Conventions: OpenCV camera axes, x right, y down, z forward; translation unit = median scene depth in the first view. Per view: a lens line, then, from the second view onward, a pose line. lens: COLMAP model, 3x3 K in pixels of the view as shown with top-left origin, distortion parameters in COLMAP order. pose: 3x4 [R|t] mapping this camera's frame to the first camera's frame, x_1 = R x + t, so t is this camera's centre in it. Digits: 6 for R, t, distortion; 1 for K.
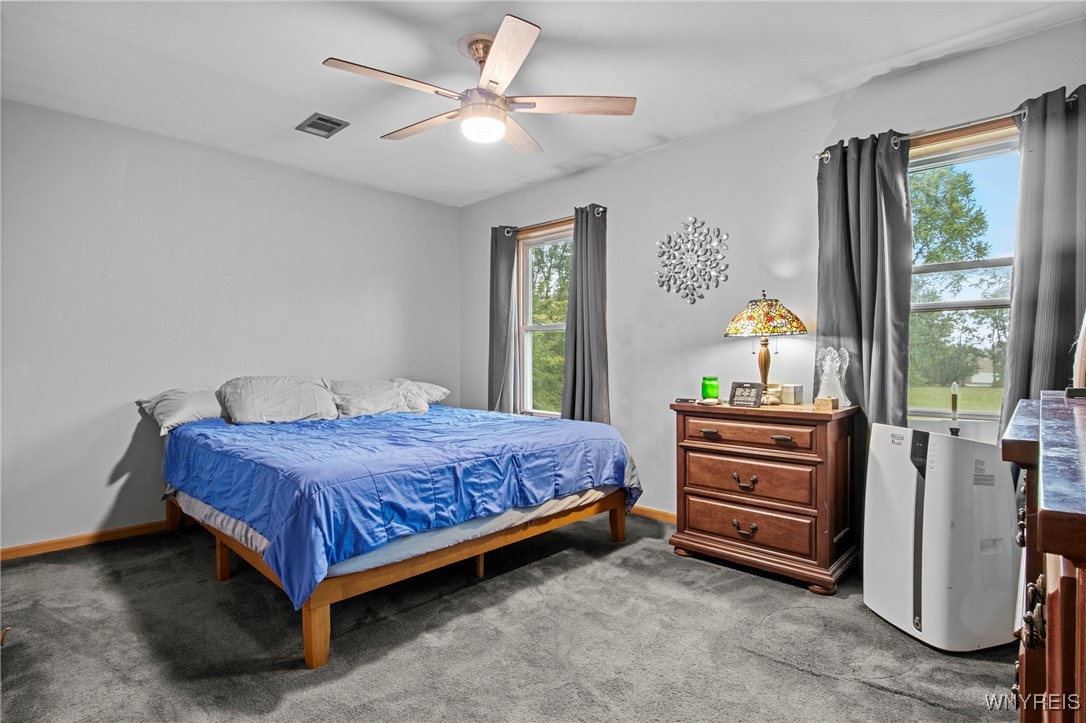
lens RADIAL K [[544.0, 0, 543.0], [0, 544.0, 361.5], [0, 0, 1]] dist [-0.022011, -0.000481]
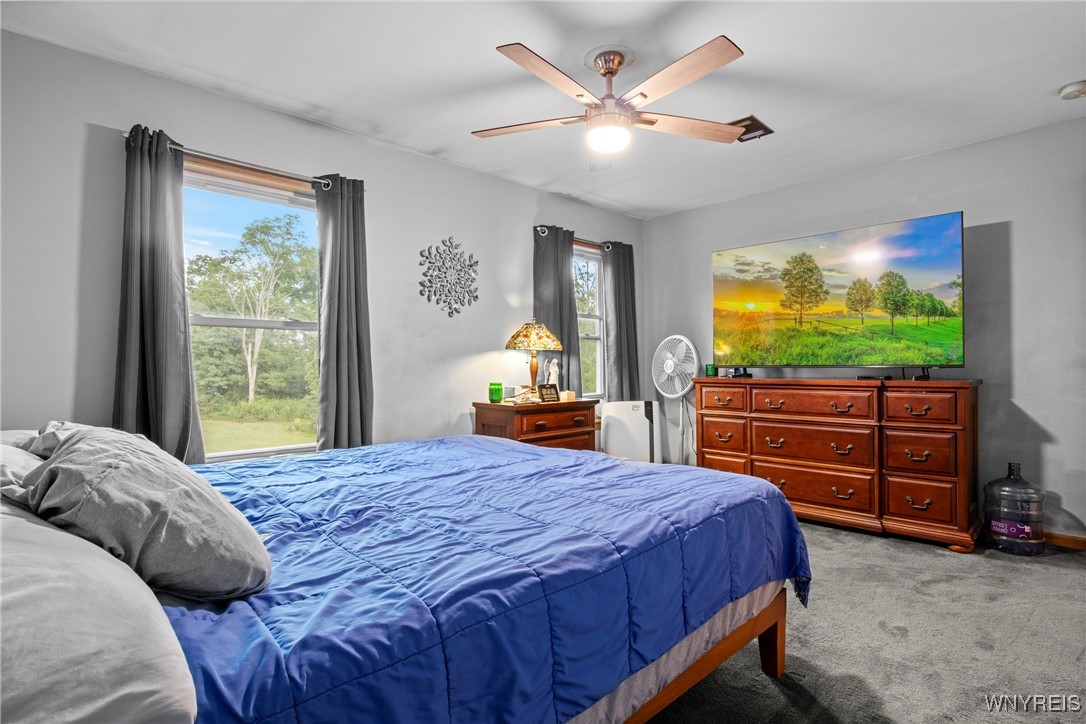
lens RADIAL K [[565.5, 0, 543.0], [0, 565.5, 362.0], [0, 0, 1]] dist [-0.001544, -0.000659]
pose [[0.027664, 0.013232, 0.999530, -0.829298], [0.019176, 0.999721, -0.013765, 0.002573], [-0.999433, 0.019548, 0.027403, 0.776320]]
